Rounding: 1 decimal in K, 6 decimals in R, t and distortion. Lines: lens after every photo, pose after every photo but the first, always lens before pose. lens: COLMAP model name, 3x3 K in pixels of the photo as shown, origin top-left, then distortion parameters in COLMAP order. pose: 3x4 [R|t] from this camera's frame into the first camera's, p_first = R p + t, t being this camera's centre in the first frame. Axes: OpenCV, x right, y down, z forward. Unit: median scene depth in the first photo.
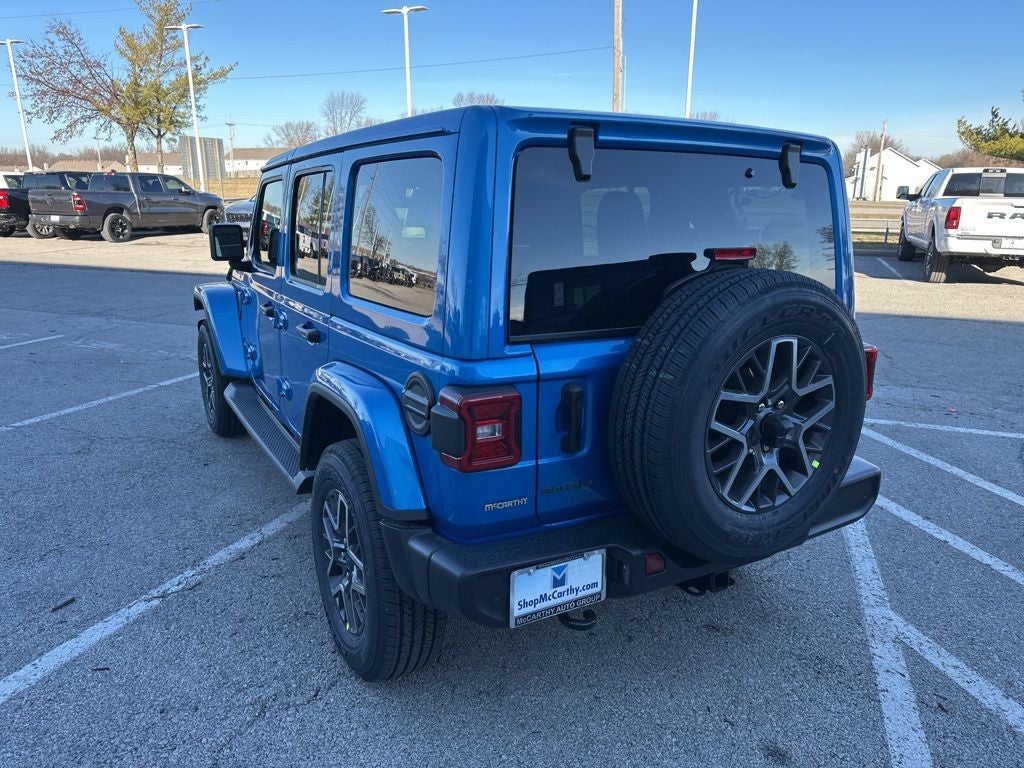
lens RADIAL K [[719.0, 0, 506.9], [0, 719.0, 389.4], [0, 0, 1]] dist [0.034479, -0.038779]
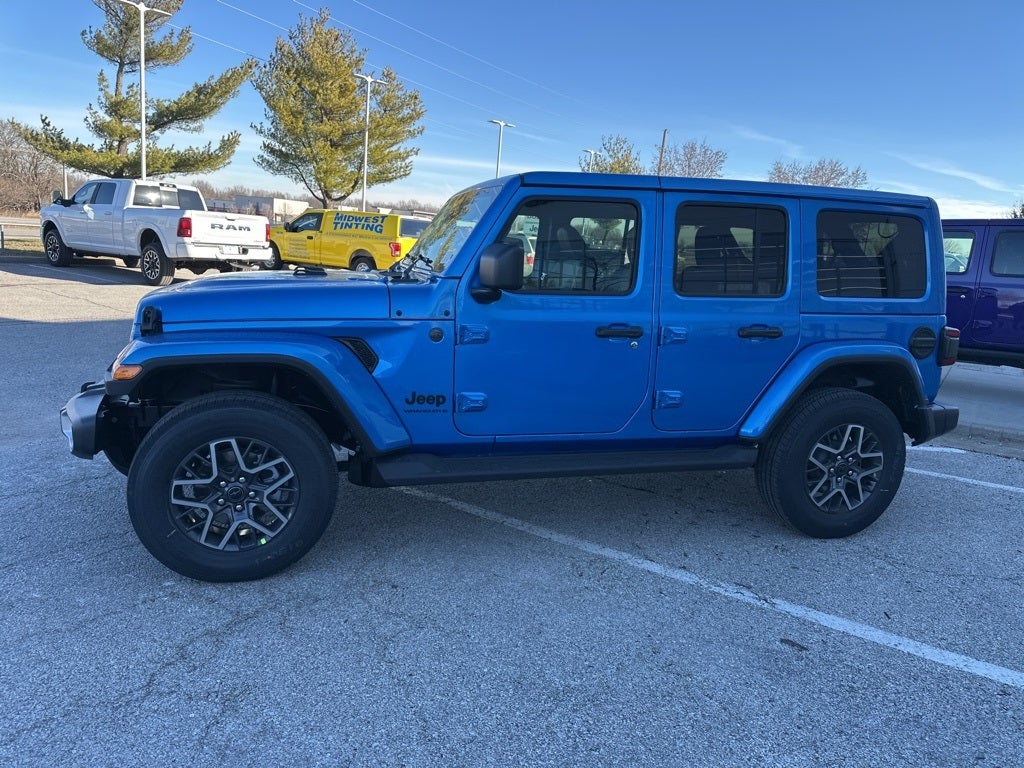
lens RADIAL K [[719.0, 0, 510.5], [0, 719.0, 389.2], [0, 0, 1]] dist [0.034479, -0.038779]
pose [[0.241144, -0.188987, 0.951911, -1.646314], [0.191731, 0.970801, 0.144167, -0.255997], [-0.951362, 0.147746, 0.270337, 1.112644]]
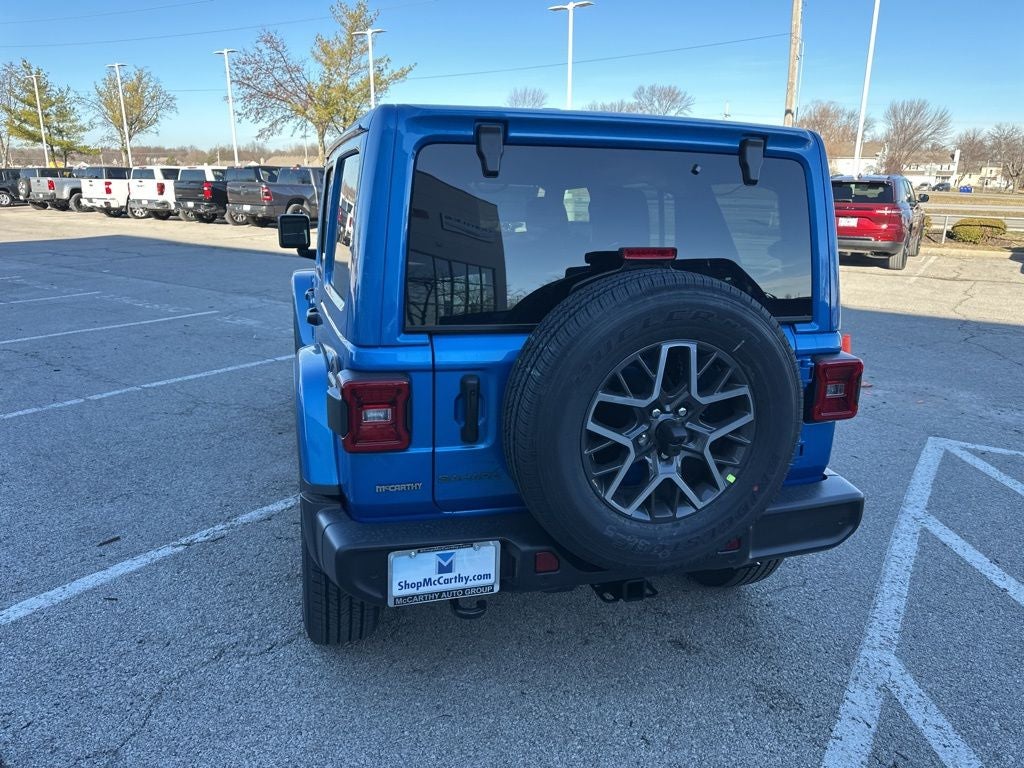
lens RADIAL K [[719.0, 0, 506.6], [0, 719.0, 379.0], [0, 0, 1]] dist [0.034479, -0.038779]
pose [[0.972259, 0.066264, -0.224323, 0.260568], [-0.067512, 0.997716, 0.002111, -0.006330], [0.223950, 0.013092, 0.974513, 0.014362]]
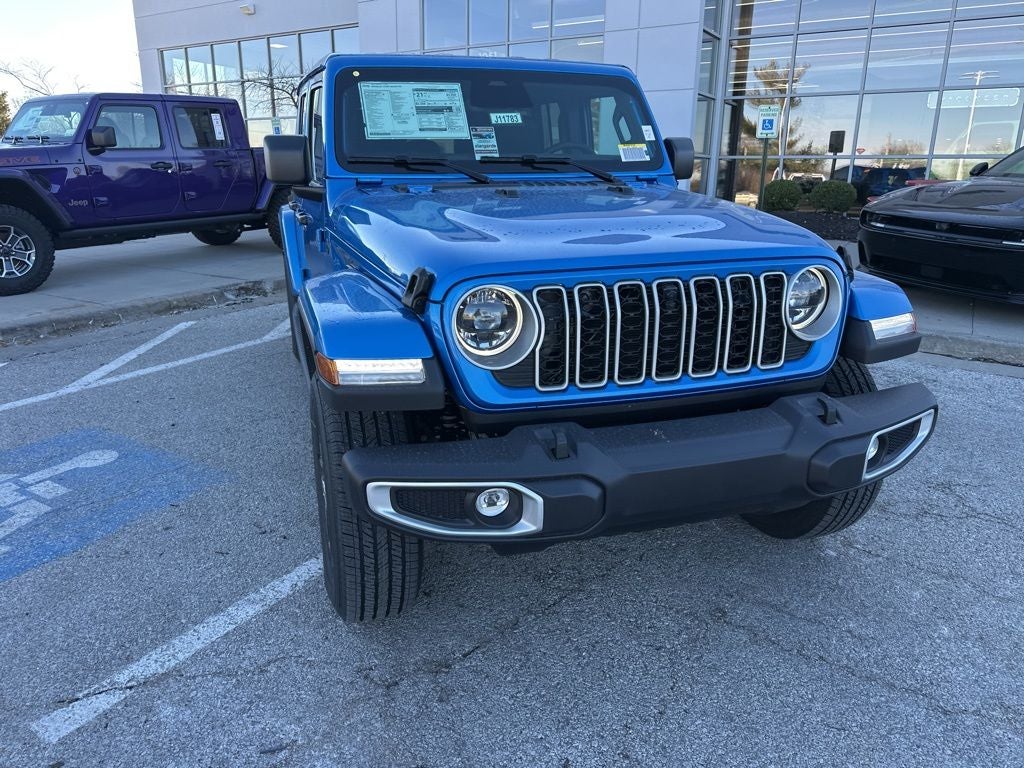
lens RADIAL K [[719.0, 0, 506.8], [0, 719.0, 394.6], [0, 0, 1]] dist [0.034479, -0.038779]
pose [[-0.977780, -0.081256, 0.193244, -0.528918], [0.036638, 0.841396, 0.539176, -0.627625], [-0.206406, 0.534276, -0.819723, 2.715567]]
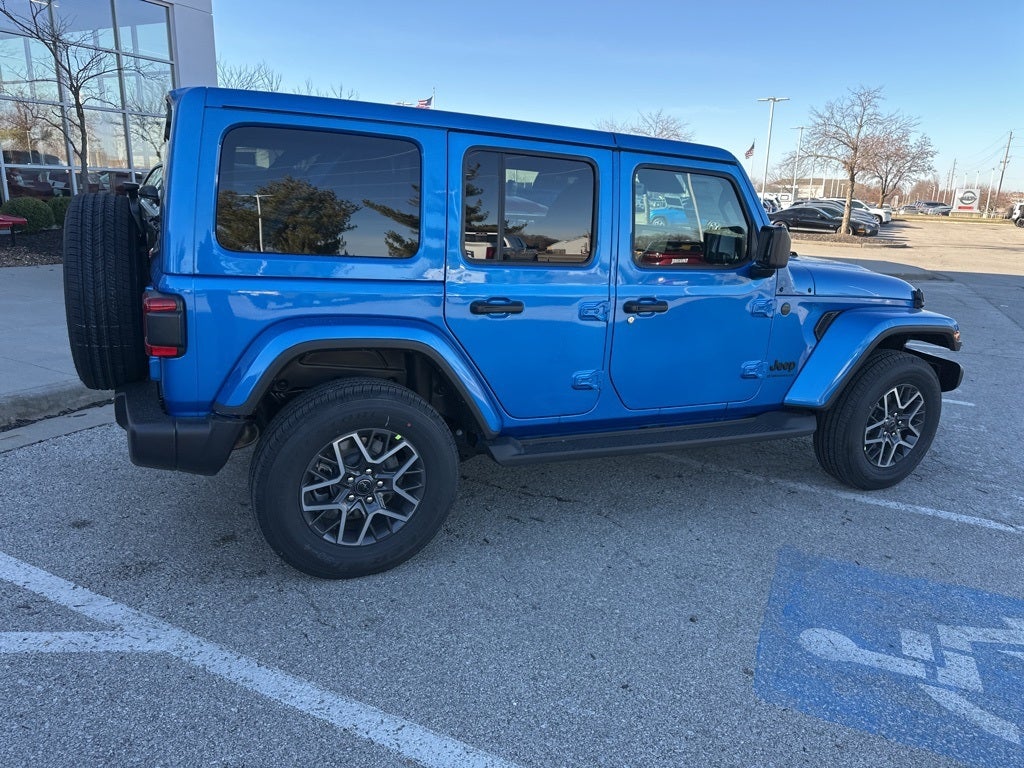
lens RADIAL K [[719.0, 0, 507.9], [0, 719.0, 380.1], [0, 0, 1]] dist [0.034479, -0.038779]
pose [[-0.090511, 0.240367, -0.966453, 1.303100], [-0.304711, 0.917212, 0.256657, -0.325328], [0.948134, 0.317719, -0.009776, 1.376500]]
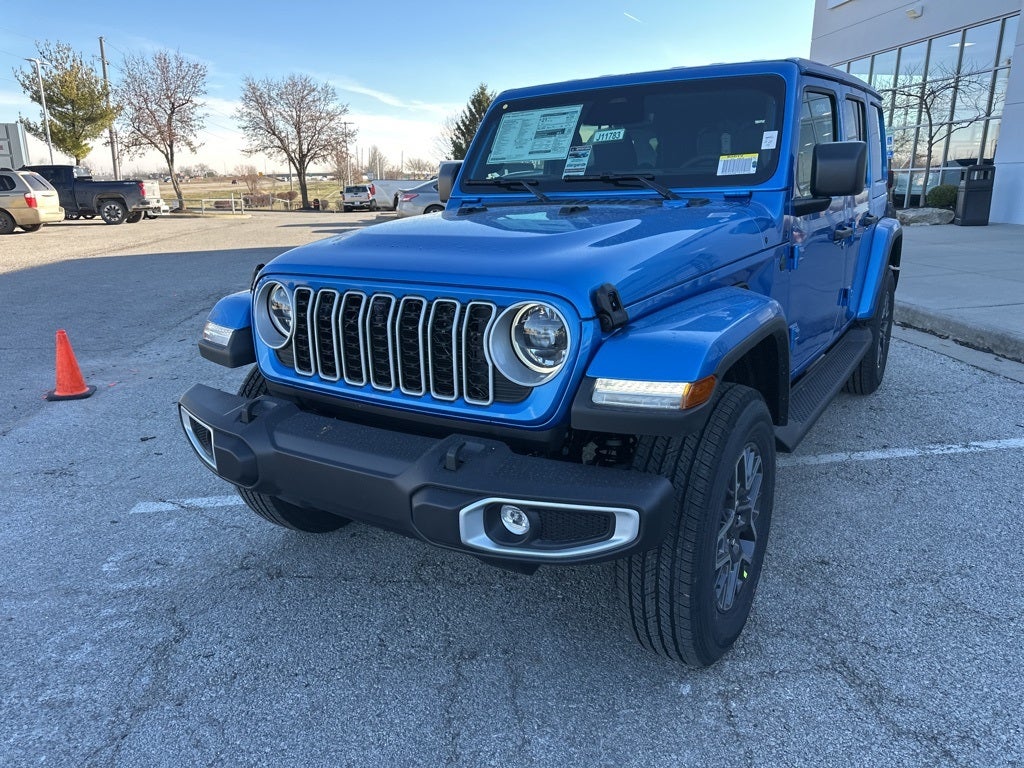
lens RADIAL K [[719.0, 0, 507.7], [0, 719.0, 393.2], [0, 0, 1]] dist [0.034479, -0.038779]
pose [[-0.454780, -0.255972, 0.853026, -1.248953], [0.243377, 0.885630, 0.395510, -0.511289], [-0.856704, 0.387477, -0.340469, 2.234416]]
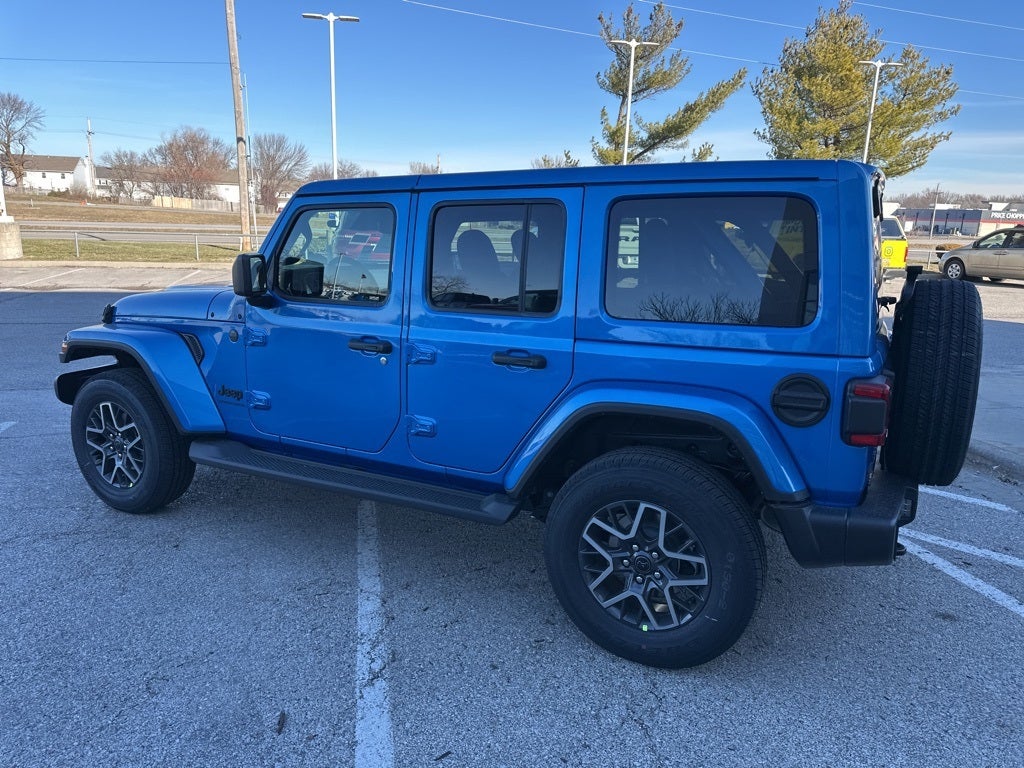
lens RADIAL K [[719.0, 0, 508.6], [0, 719.0, 378.9], [0, 0, 1]] dist [0.034479, -0.038779]
pose [[0.844134, -0.106767, 0.525394, -0.830174], [0.128099, 0.991752, -0.004275, -0.051299], [-0.520605, 0.070911, 0.850848, 0.159204]]
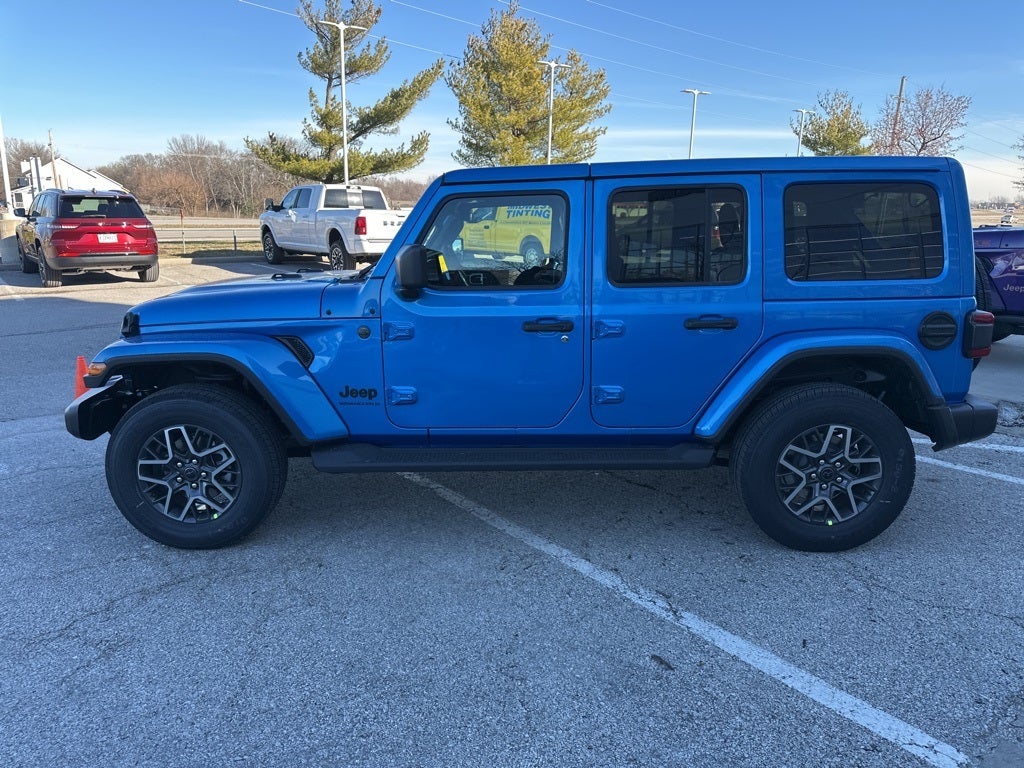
lens RADIAL K [[719.0, 0, 509.3], [0, 719.0, 382.8], [0, 0, 1]] dist [0.034479, -0.038779]
pose [[0.514719, -0.204878, 0.832520, -1.468757], [0.223783, 0.969472, 0.100224, -0.180773], [-0.827639, 0.134717, 0.544854, 0.661177]]
